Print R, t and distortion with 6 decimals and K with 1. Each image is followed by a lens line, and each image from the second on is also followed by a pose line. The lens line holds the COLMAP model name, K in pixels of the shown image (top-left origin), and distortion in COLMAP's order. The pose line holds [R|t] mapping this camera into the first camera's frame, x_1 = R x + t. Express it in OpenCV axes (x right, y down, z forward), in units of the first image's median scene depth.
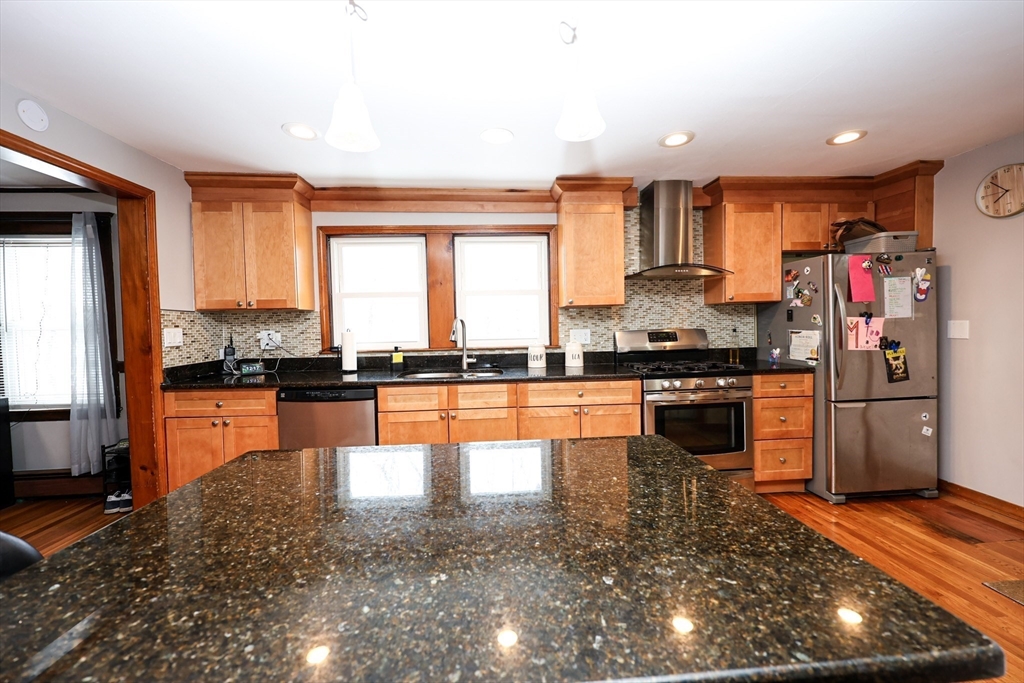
lens RADIAL K [[413.3, 0, 514.9], [0, 413.3, 337.5], [0, 0, 1]] dist [-0.002441, 0.000608]
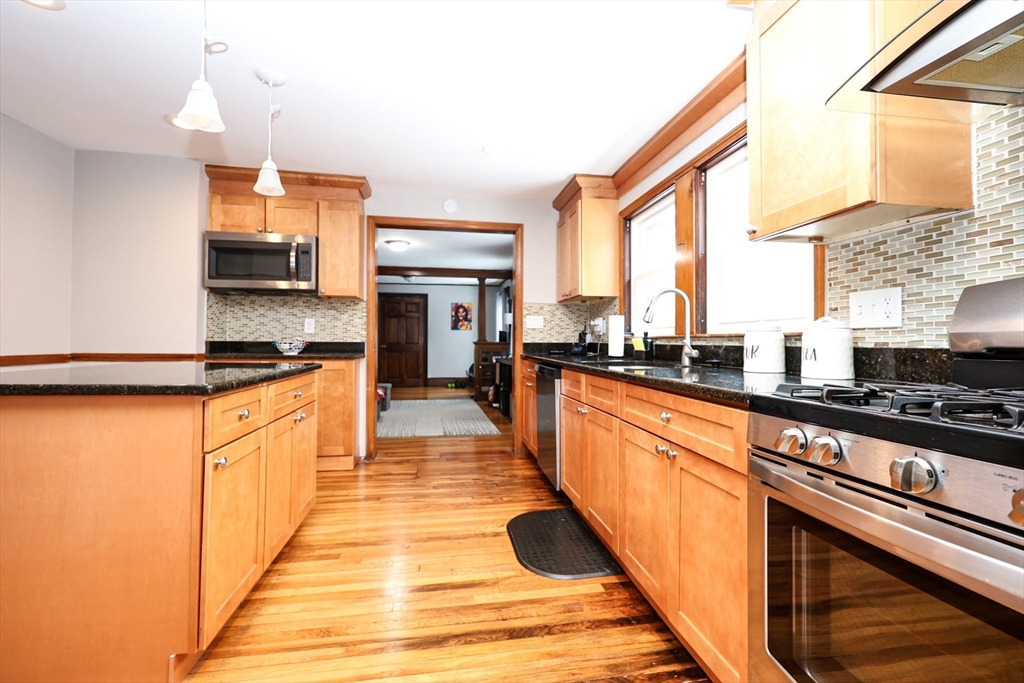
lens RADIAL K [[446.9, 0, 510.7], [0, 446.9, 341.4], [0, 0, 1]] dist [-0.000972, 0.000078]
pose [[0.088409, 0.018287, -0.995916, 0.623807], [-0.041733, 0.999022, 0.014639, 0.041701], [0.995210, 0.040268, 0.089086, 0.699183]]
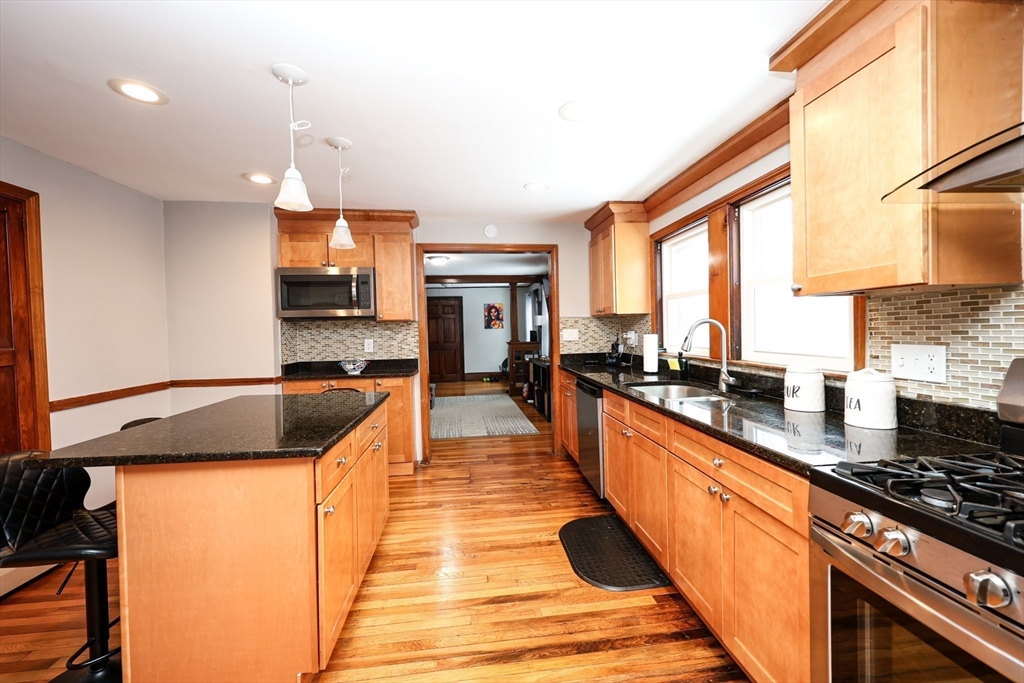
lens RADIAL K [[413.3, 0, 513.4], [0, 413.3, 341.1], [0, 0, 1]] dist [-0.002441, 0.000608]
pose [[0.041395, 0.048887, -0.997946, 0.633761], [-0.012845, 0.998746, 0.048393, -0.044128], [0.999060, 0.010816, 0.041971, 0.644461]]
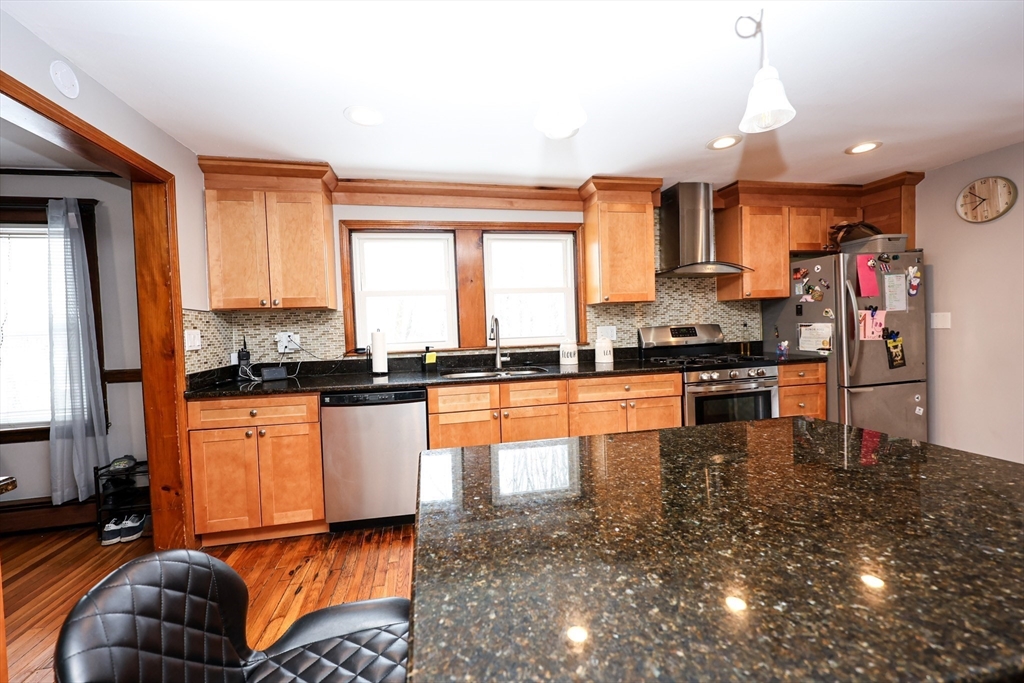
lens RADIAL K [[413.3, 0, 513.5], [0, 413.3, 339.6], [0, 0, 1]] dist [-0.002441, 0.000608]
pose [[0.991089, -0.018748, 0.131872, -0.230845], [0.019315, 0.999809, -0.003019, 0.013168], [-0.131790, 0.005539, 0.991262, 0.021719]]
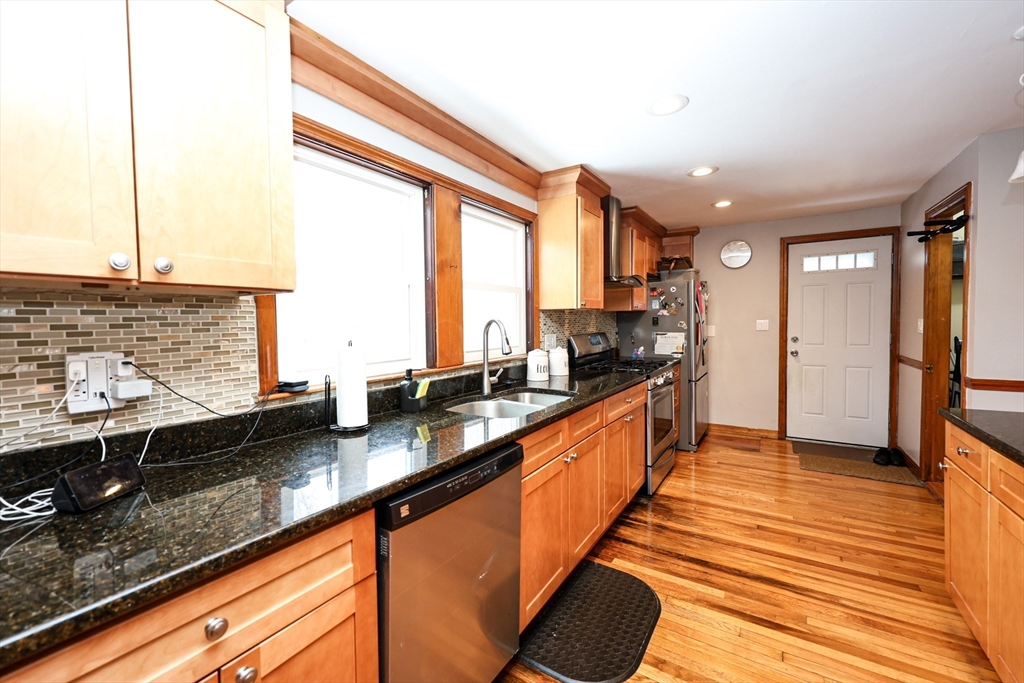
lens RADIAL K [[413.3, 0, 512.3], [0, 413.3, 335.6], [0, 0, 1]] dist [-0.002441, 0.000608]
pose [[0.597826, -0.016682, 0.801452, -0.703224], [0.027988, 0.999608, -0.000071, -0.021667], [-0.801137, 0.022474, 0.598059, 0.586041]]
